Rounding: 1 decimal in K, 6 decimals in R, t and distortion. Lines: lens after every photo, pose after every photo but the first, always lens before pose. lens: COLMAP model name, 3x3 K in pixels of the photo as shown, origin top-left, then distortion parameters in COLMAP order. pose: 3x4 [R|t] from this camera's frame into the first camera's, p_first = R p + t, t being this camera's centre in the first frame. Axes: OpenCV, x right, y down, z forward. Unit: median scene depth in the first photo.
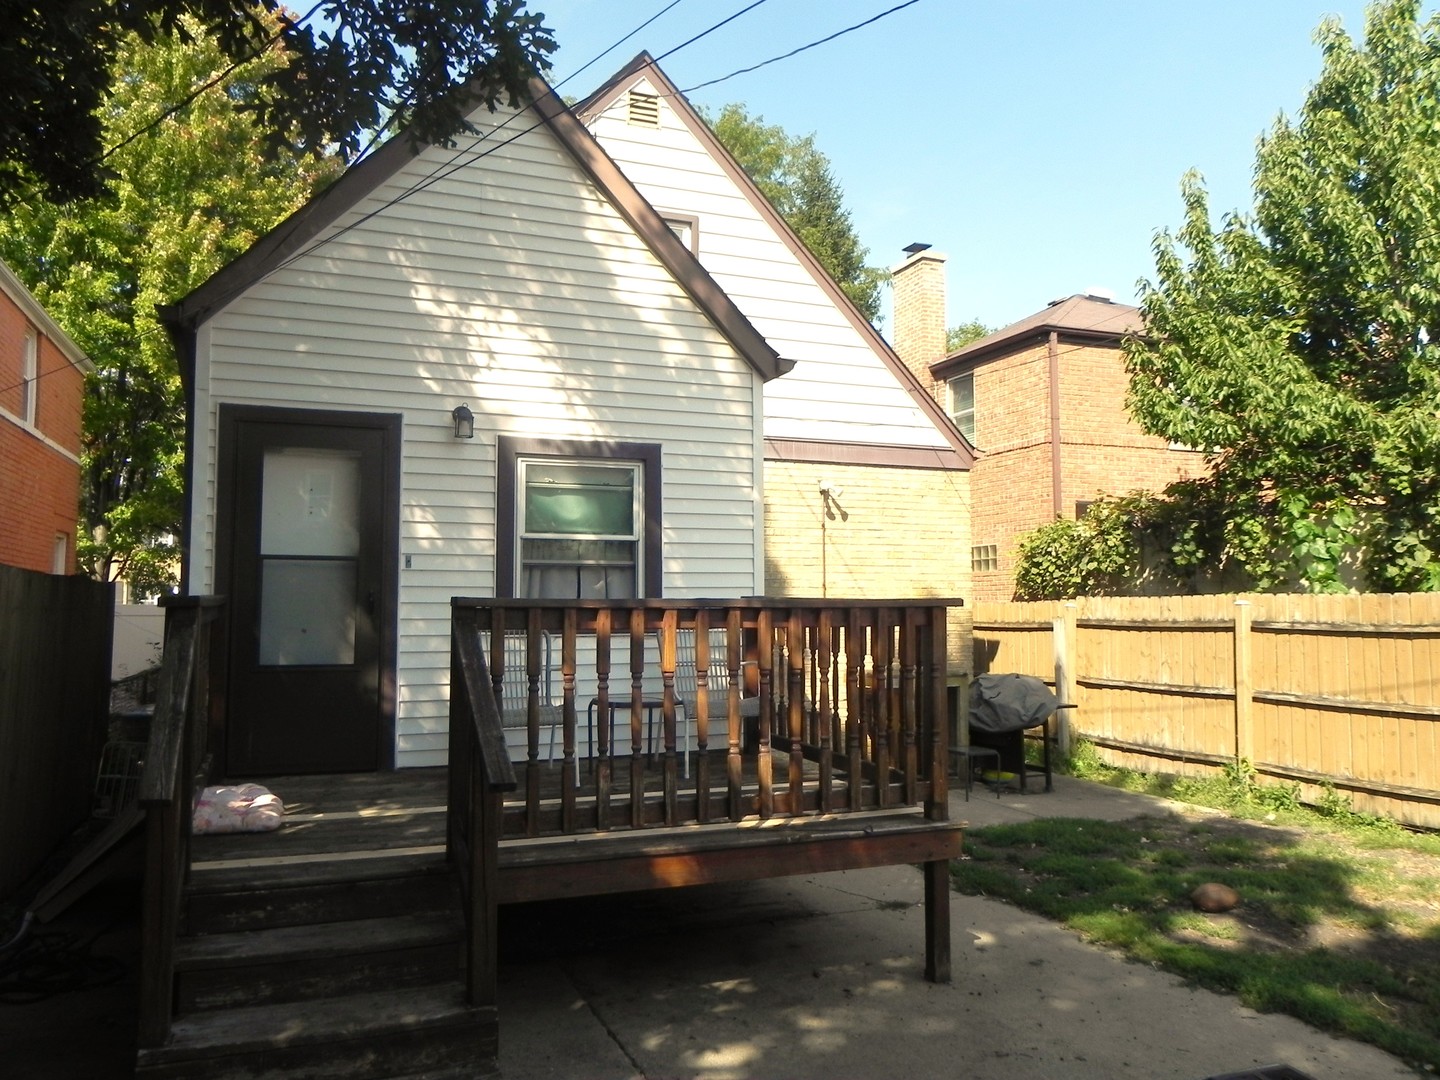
lens RADIAL K [[1097.7, 0, 720.0], [0, 1097.7, 530.6], [0, 0, 1]] dist [0.005059, -0.007162]
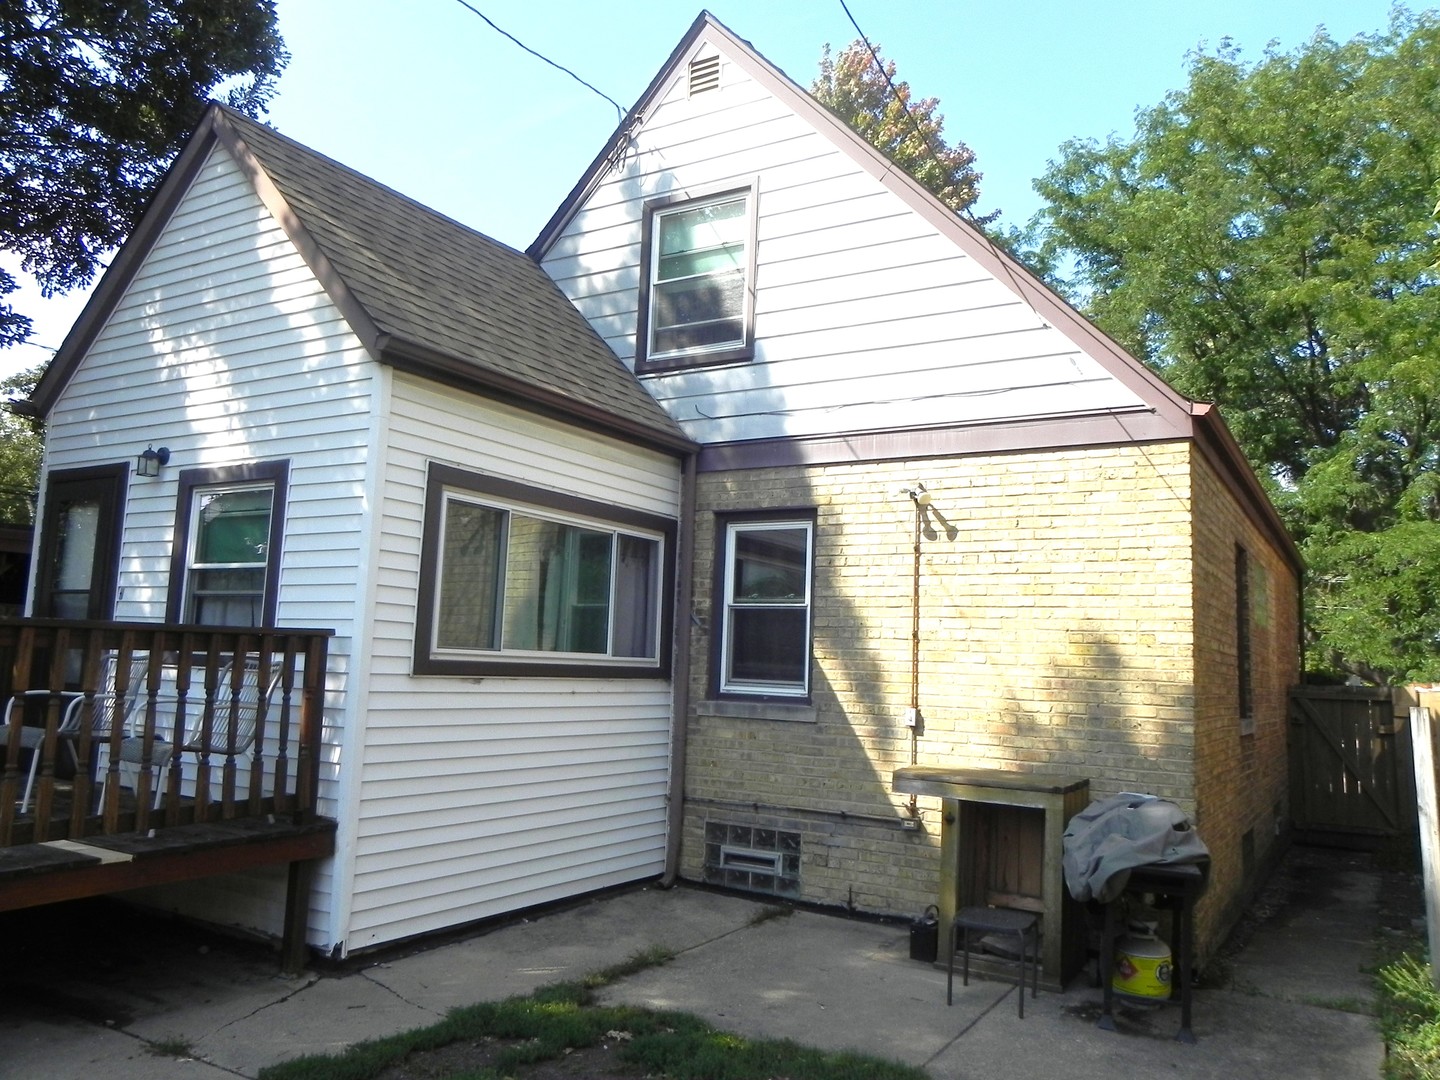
lens RADIAL K [[1097.7, 0, 720.0], [0, 1097.7, 530.6], [0, 0, 1]] dist [0.005059, -0.007162]
pose [[0.605446, -0.076215, -0.792229, 0.571574], [0.016608, 0.996397, -0.083164, 0.039600], [0.795713, 0.037194, 0.604530, 0.489031]]
